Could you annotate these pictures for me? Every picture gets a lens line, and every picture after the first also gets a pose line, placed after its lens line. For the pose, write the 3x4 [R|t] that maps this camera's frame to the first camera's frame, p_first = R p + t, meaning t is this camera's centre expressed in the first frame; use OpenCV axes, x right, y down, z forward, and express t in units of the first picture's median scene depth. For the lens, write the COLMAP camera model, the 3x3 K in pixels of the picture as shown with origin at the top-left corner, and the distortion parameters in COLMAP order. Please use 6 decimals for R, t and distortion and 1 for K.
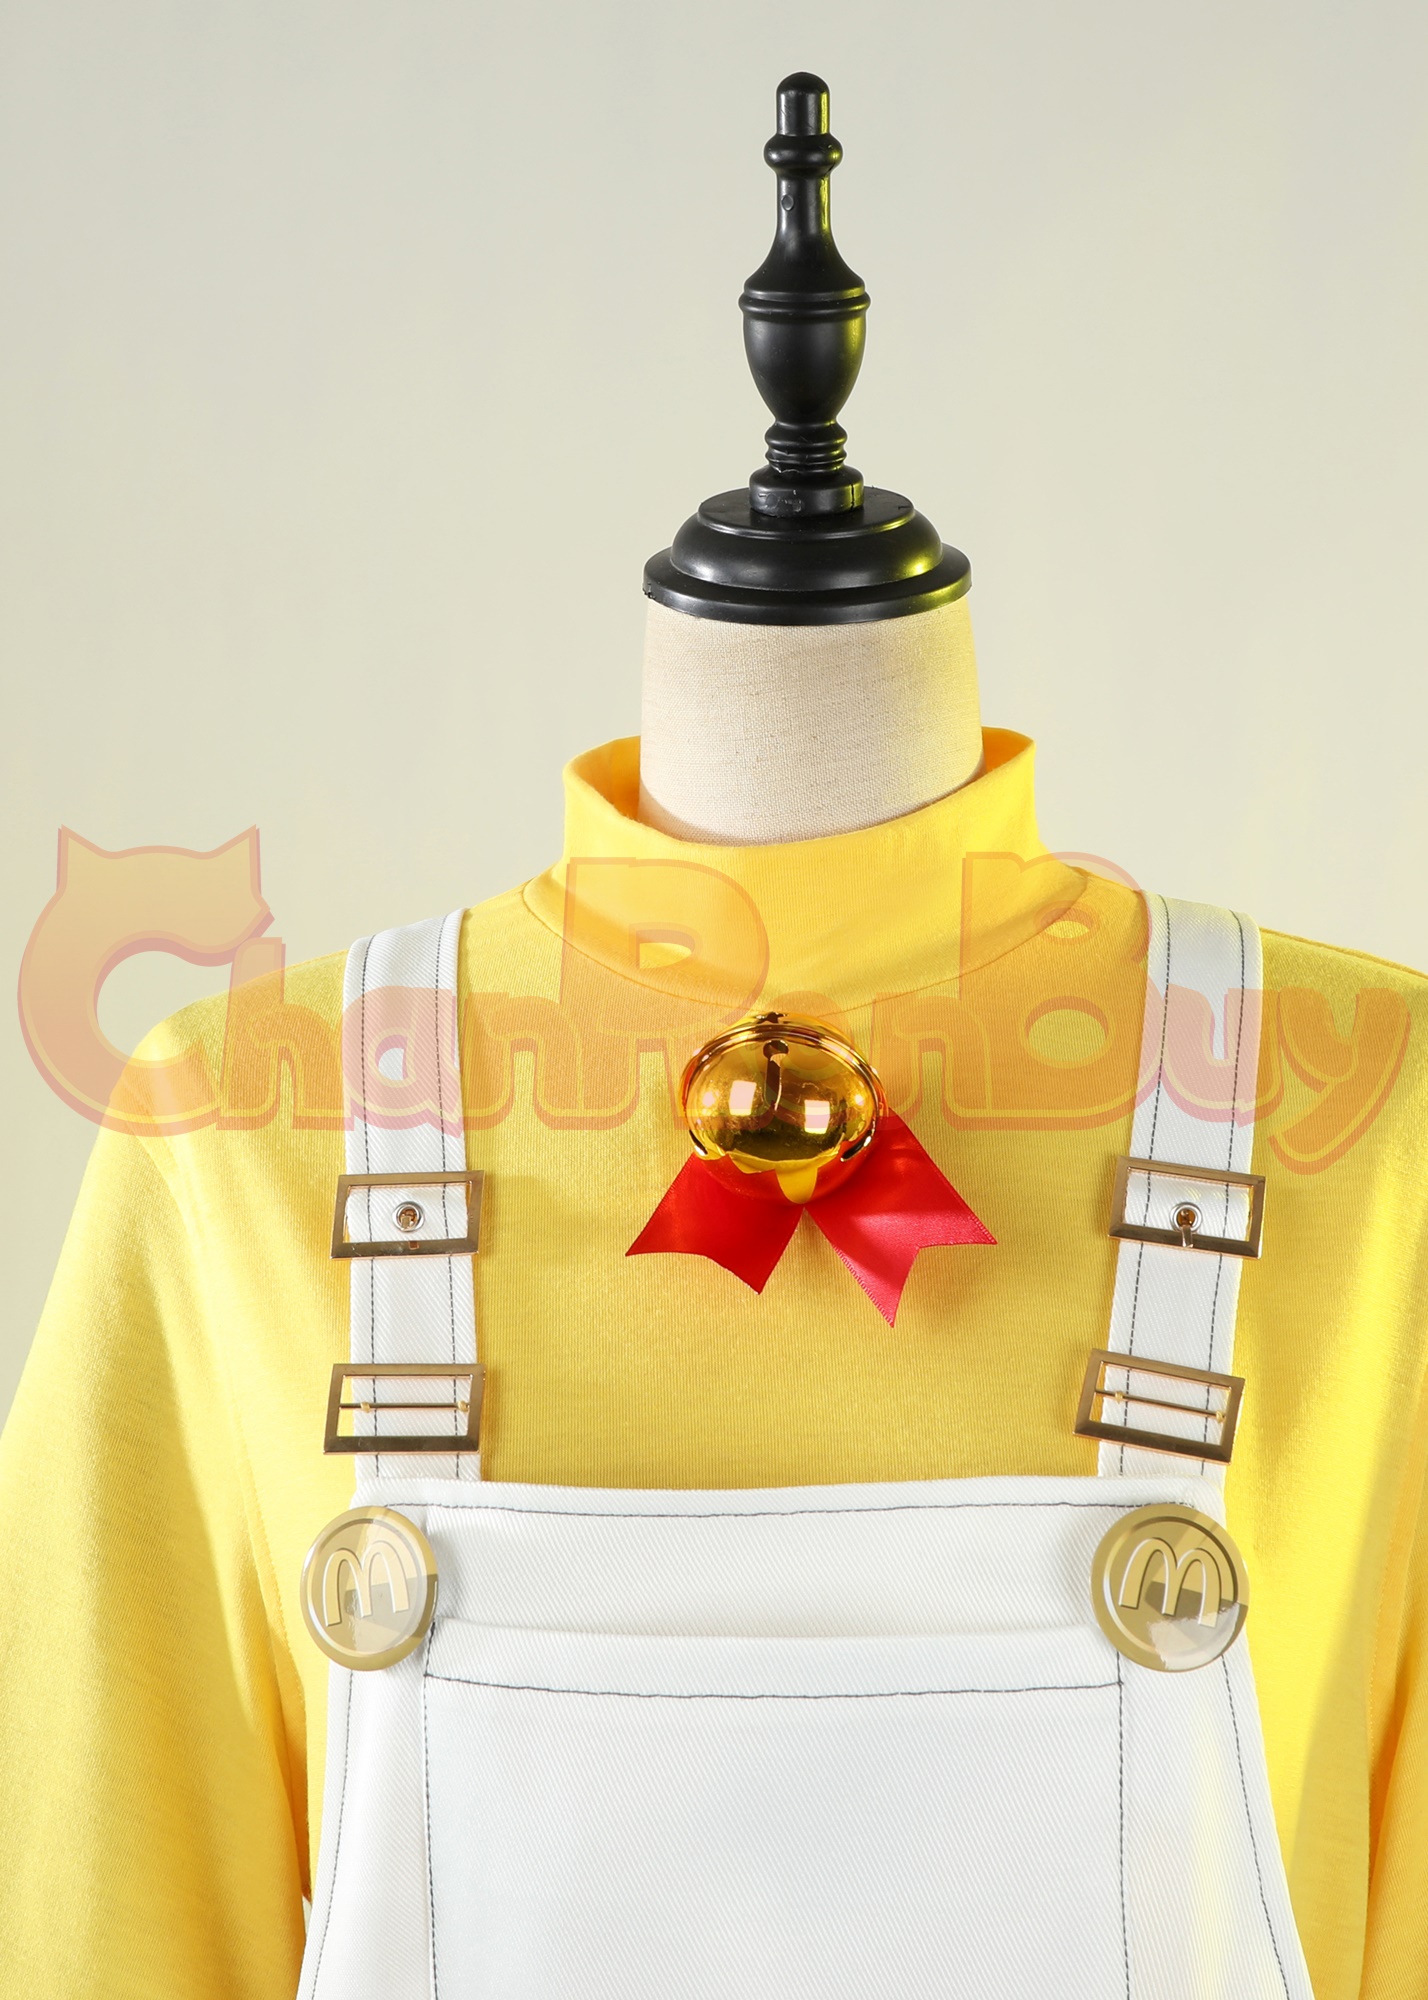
lens RADIAL K [[2287.8, 0, 714.0], [0, 2287.8, 1000.0], [0, 0, 1]] dist [-0.010429, -0.007869]
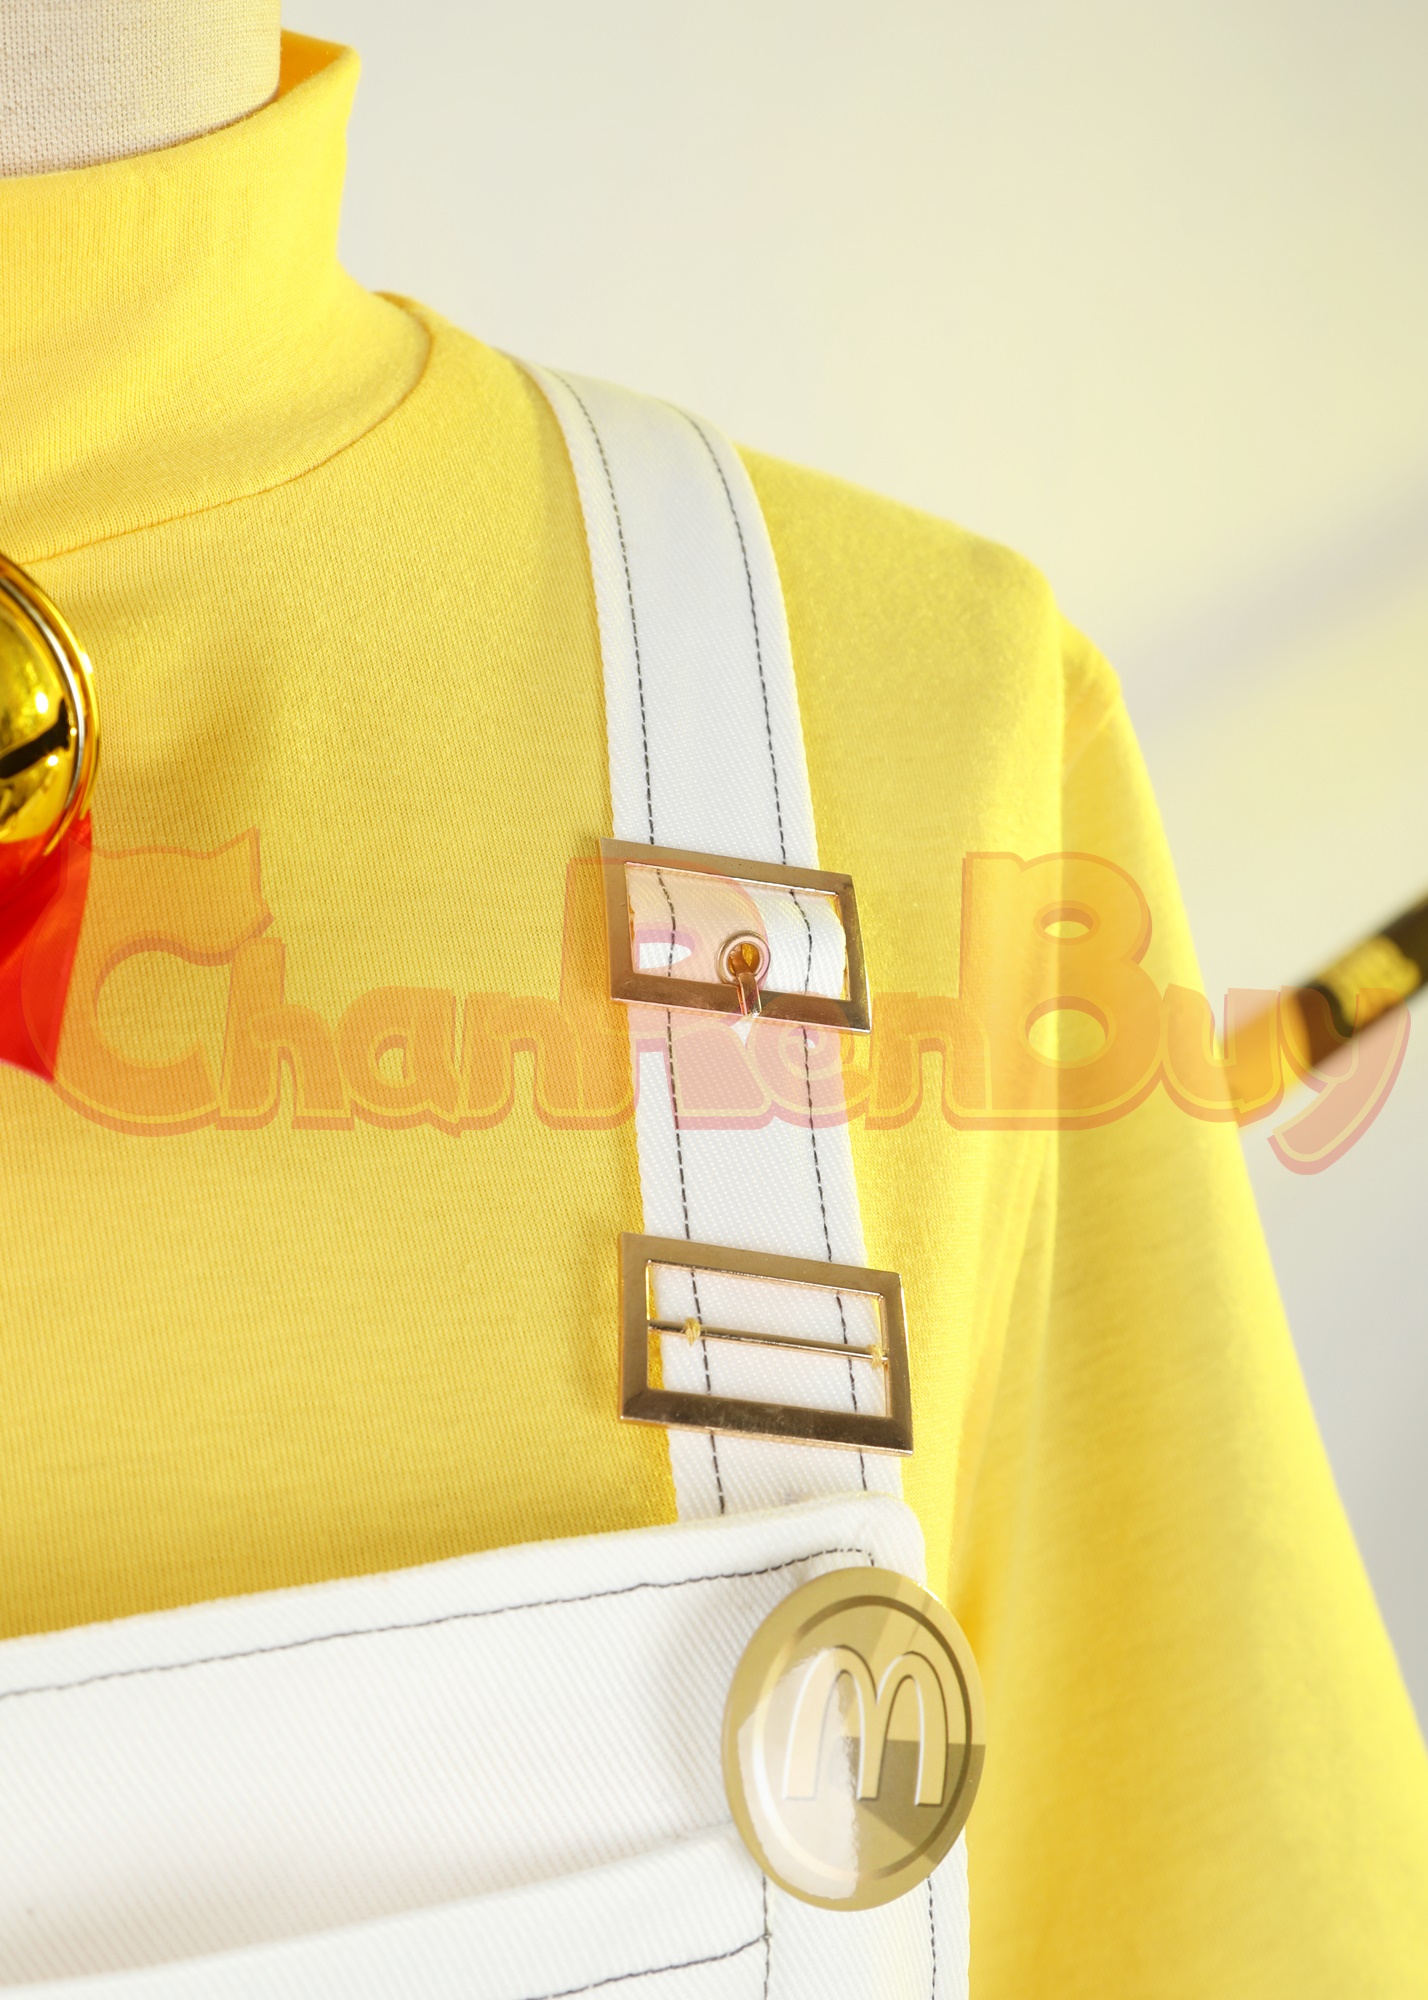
lens RADIAL K [[2756.0, 0, 714.0], [0, 2756.0, 1000.0], [0, 0, 1]] dist [0.026199, 0.046847]
pose [[0.920763, -0.033733, 0.388661, -0.054679], [-0.032439, 0.986185, 0.162443, -0.000255], [-0.388772, -0.162179, 0.906948, 0.440795]]
